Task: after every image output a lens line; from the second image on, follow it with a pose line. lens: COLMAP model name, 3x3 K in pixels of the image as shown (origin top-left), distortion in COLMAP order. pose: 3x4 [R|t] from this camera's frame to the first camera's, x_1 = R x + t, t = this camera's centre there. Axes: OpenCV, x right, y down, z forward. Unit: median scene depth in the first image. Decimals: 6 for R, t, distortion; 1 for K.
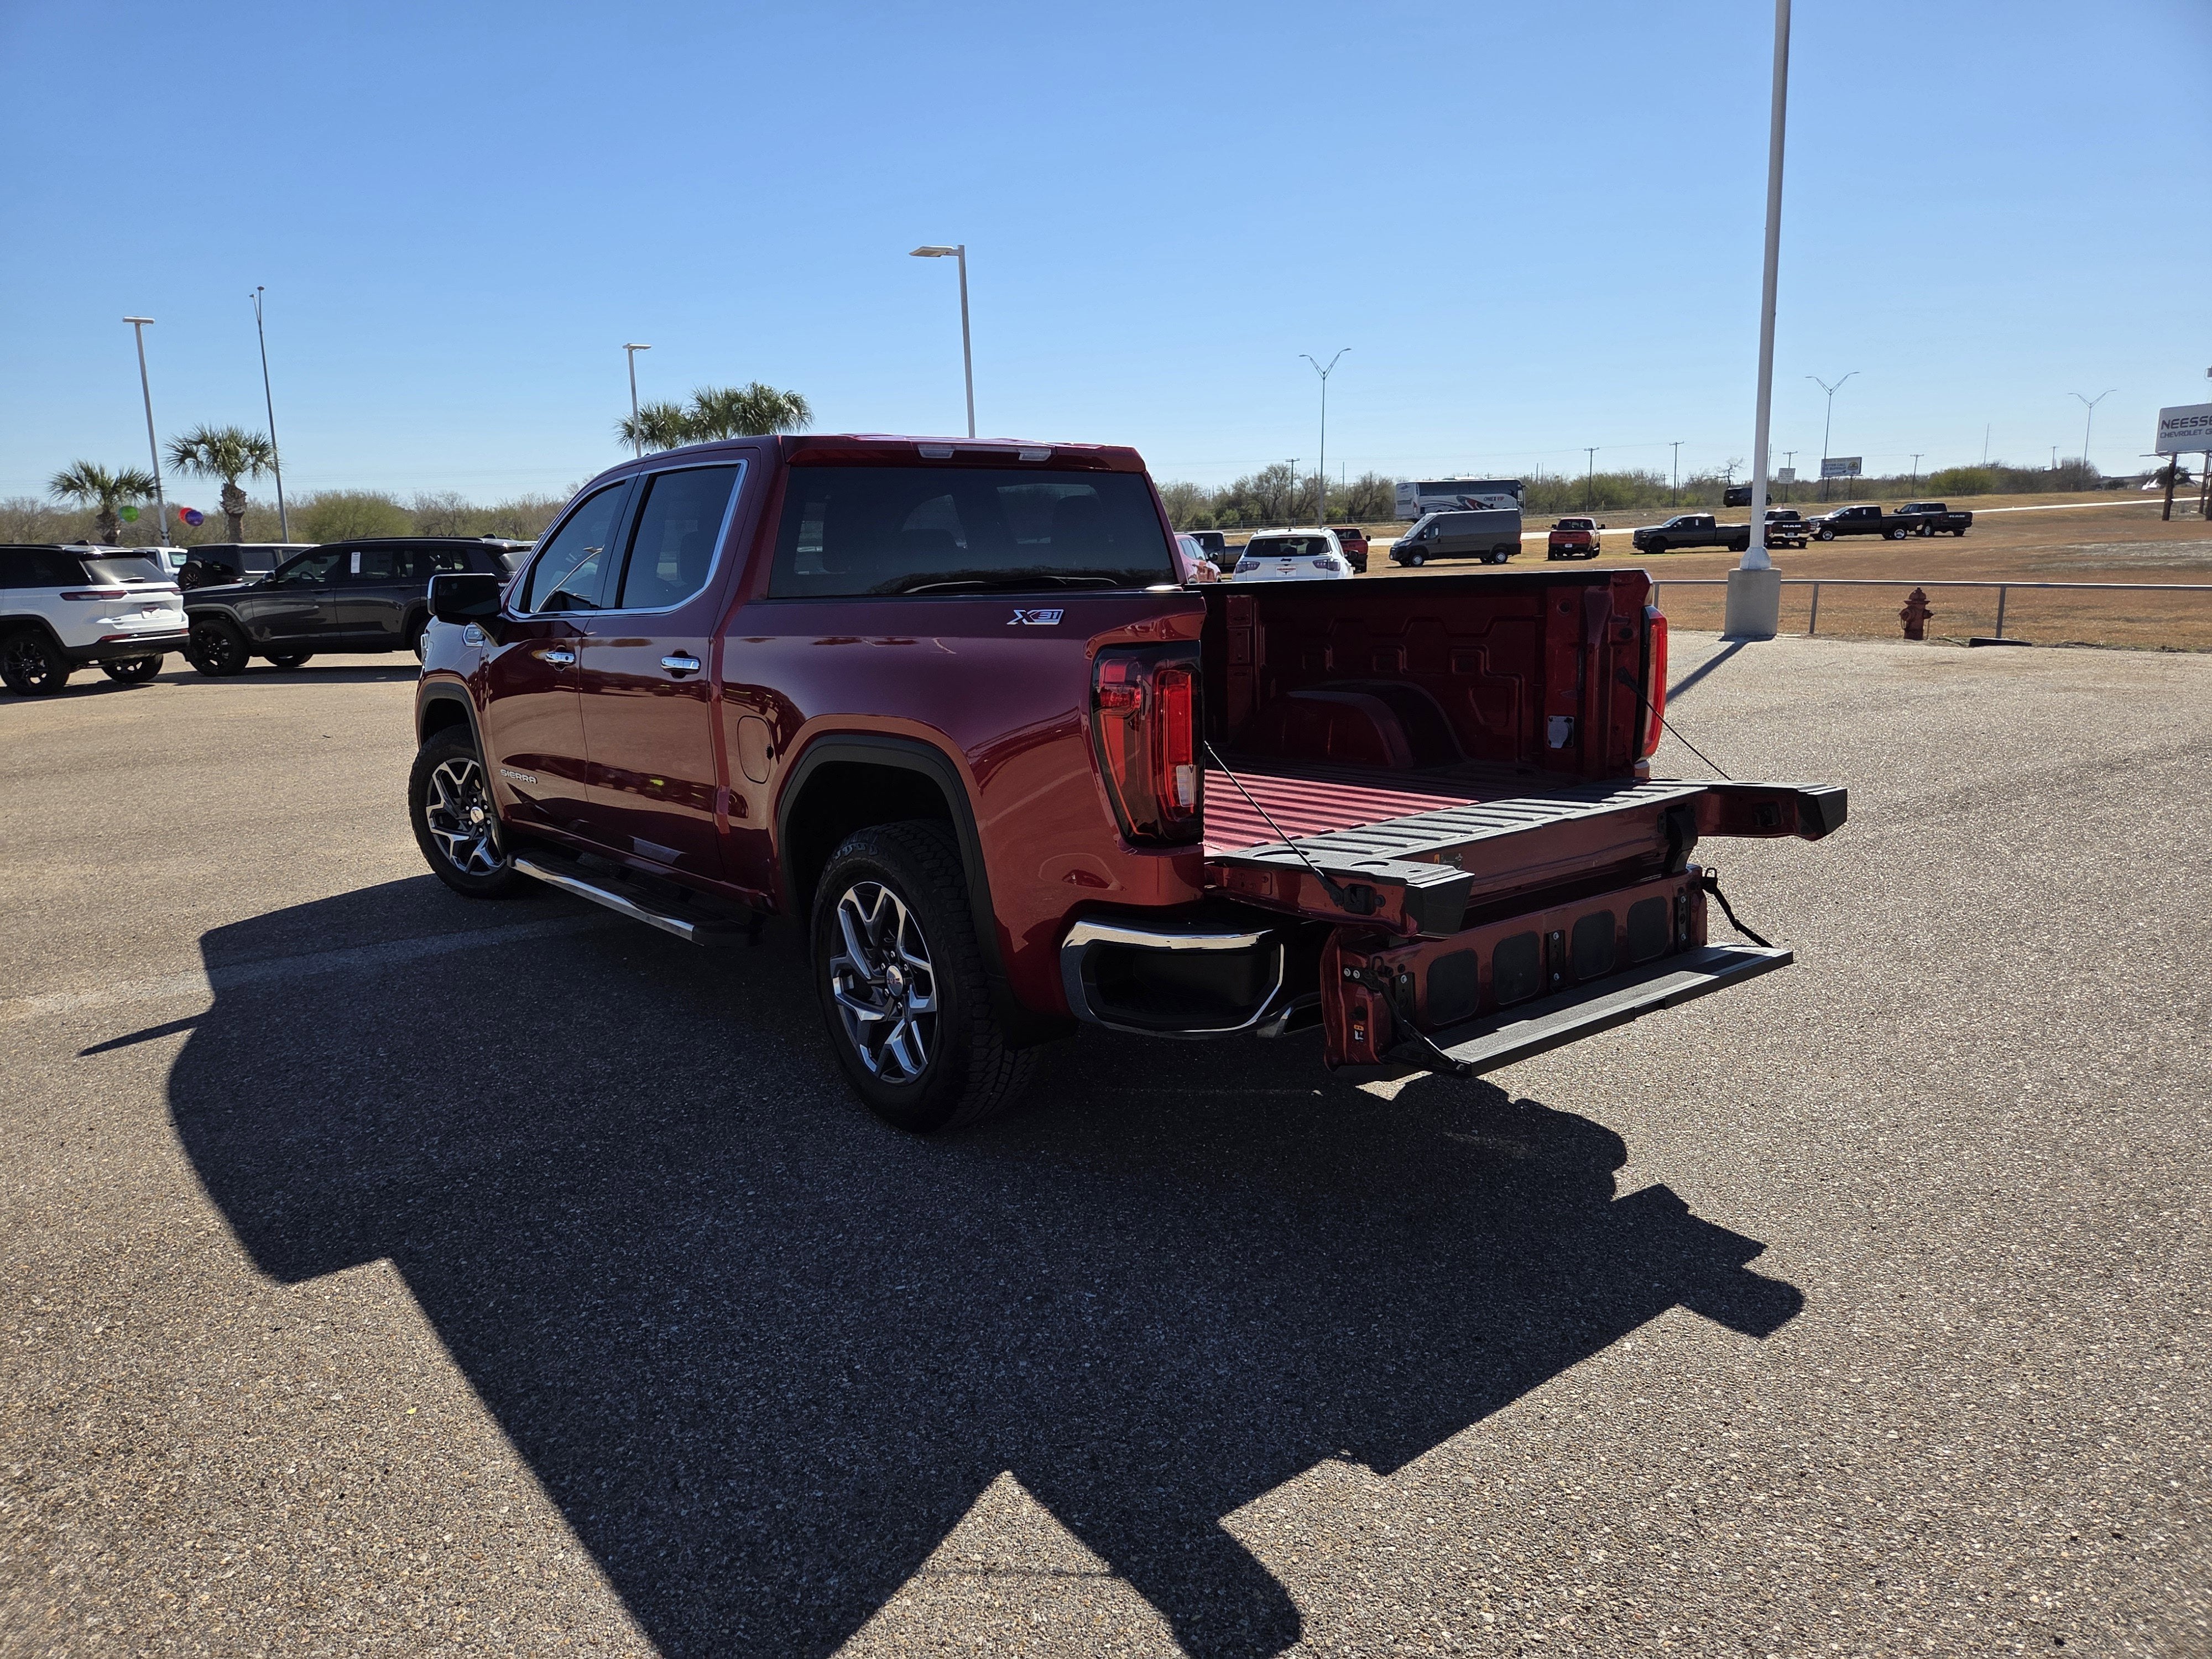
lens RADIAL K [[1486.3, 0, 1085.5], [0, 1486.3, 832.1], [0, 0, 1]] dist [0.061147, -0.053764]
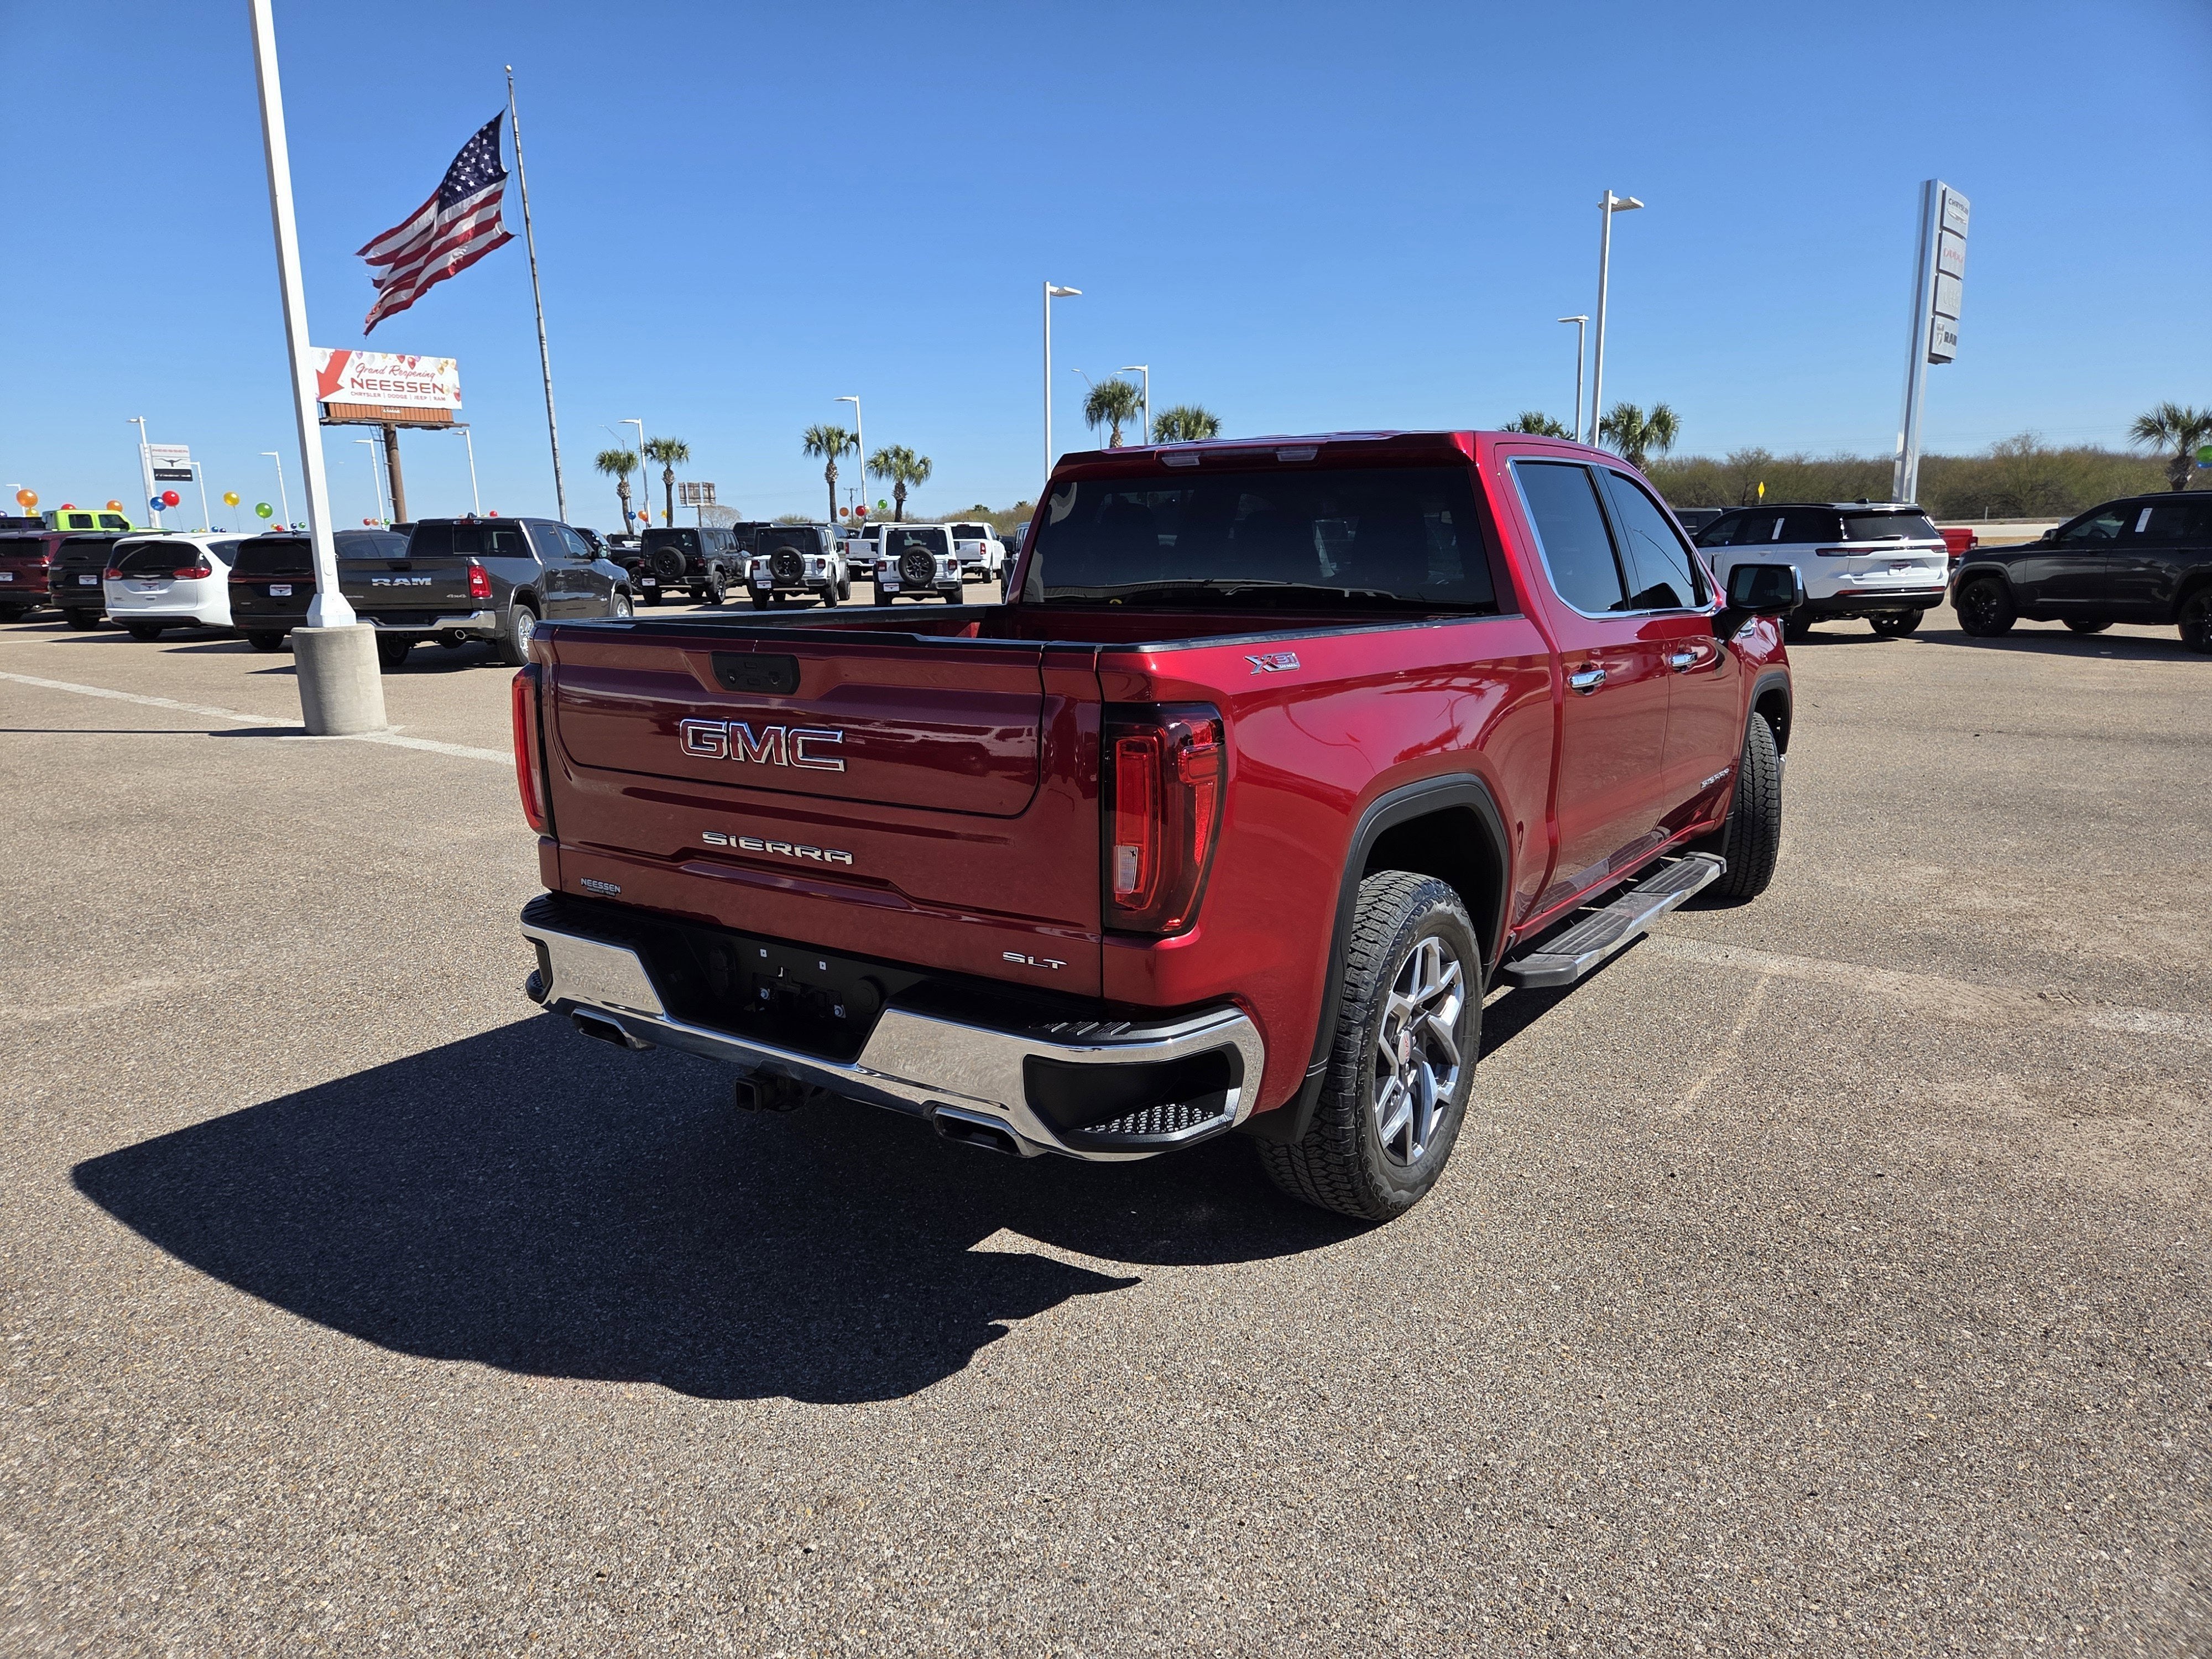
lens RADIAL K [[1486.3, 0, 1067.1], [0, 1486.3, 839.5], [0, 0, 1]] dist [0.061147, -0.053764]
pose [[0.282665, 0.209832, -0.935987, 0.890185], [-0.168874, 0.971425, 0.166777, -0.177602], [0.944236, 0.110922, 0.310023, 0.710091]]
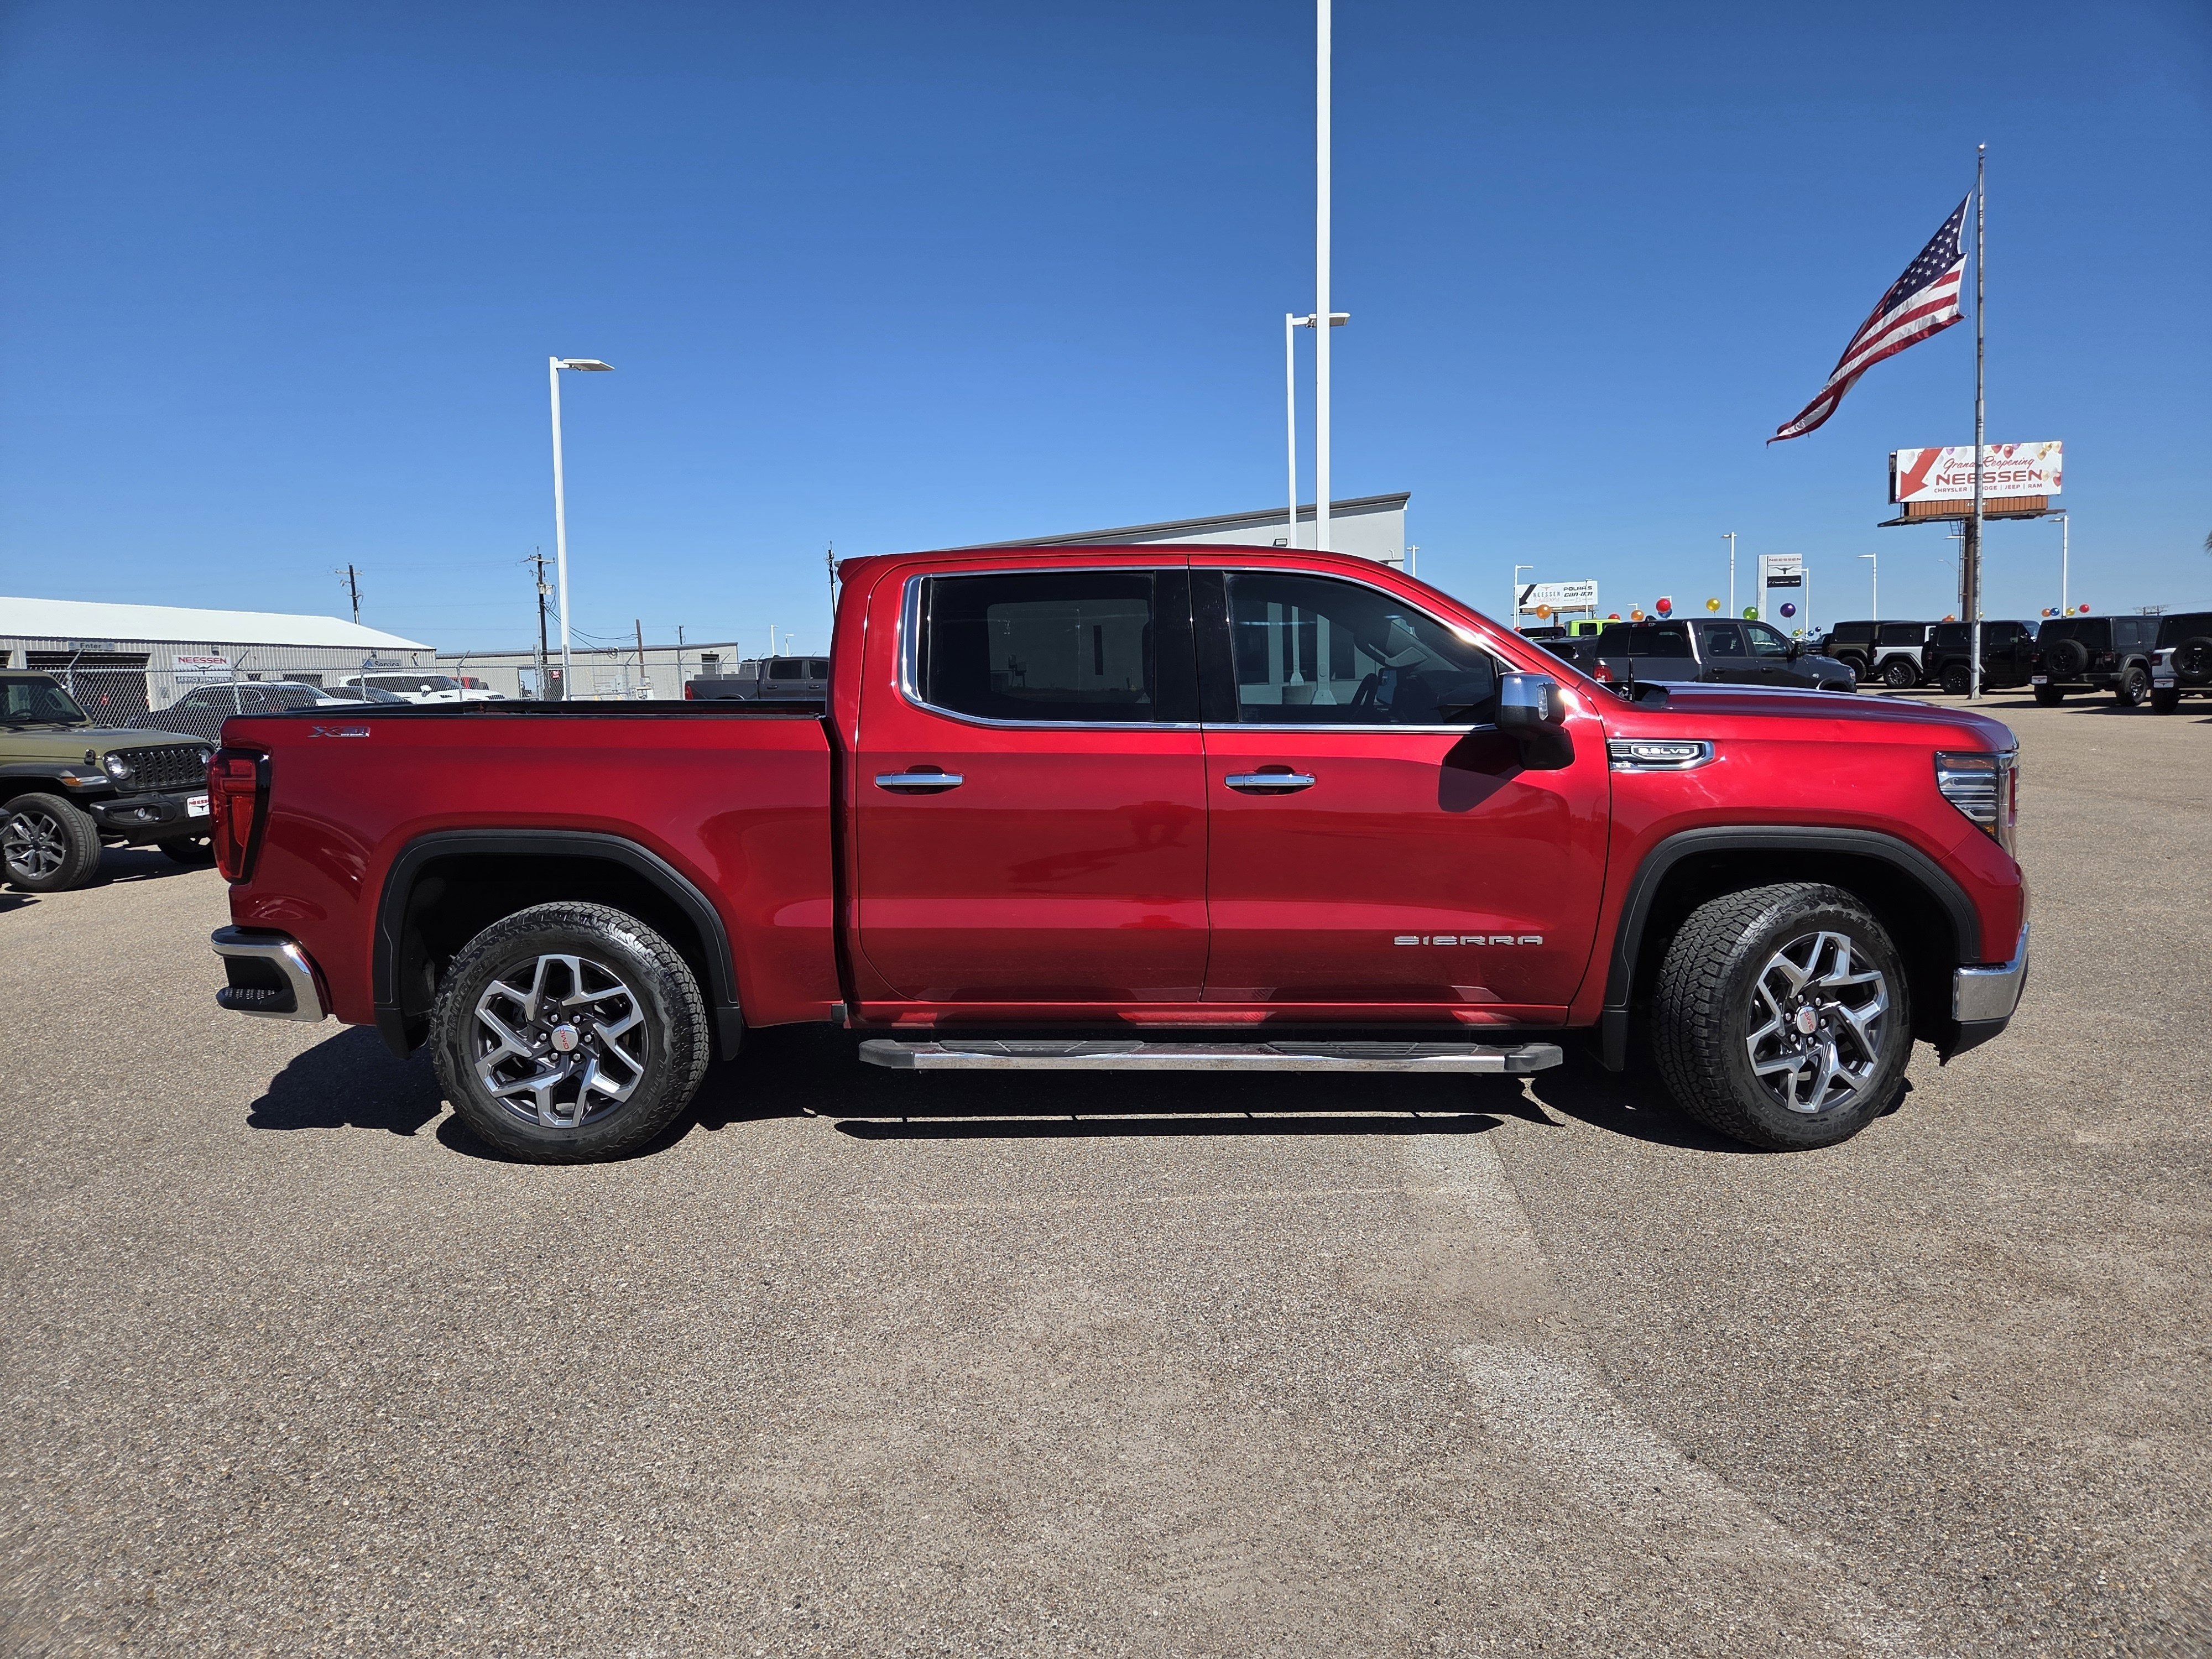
lens RADIAL K [[1486.3, 0, 1105.4], [0, 1486.3, 830.3], [0, 0, 1]] dist [0.061147, -0.053764]
pose [[-0.651684, 0.123708, -0.748334, 0.742738], [-0.095755, 0.965298, 0.242962, -0.401514], [0.752422, 0.229991, -0.617224, 2.038033]]
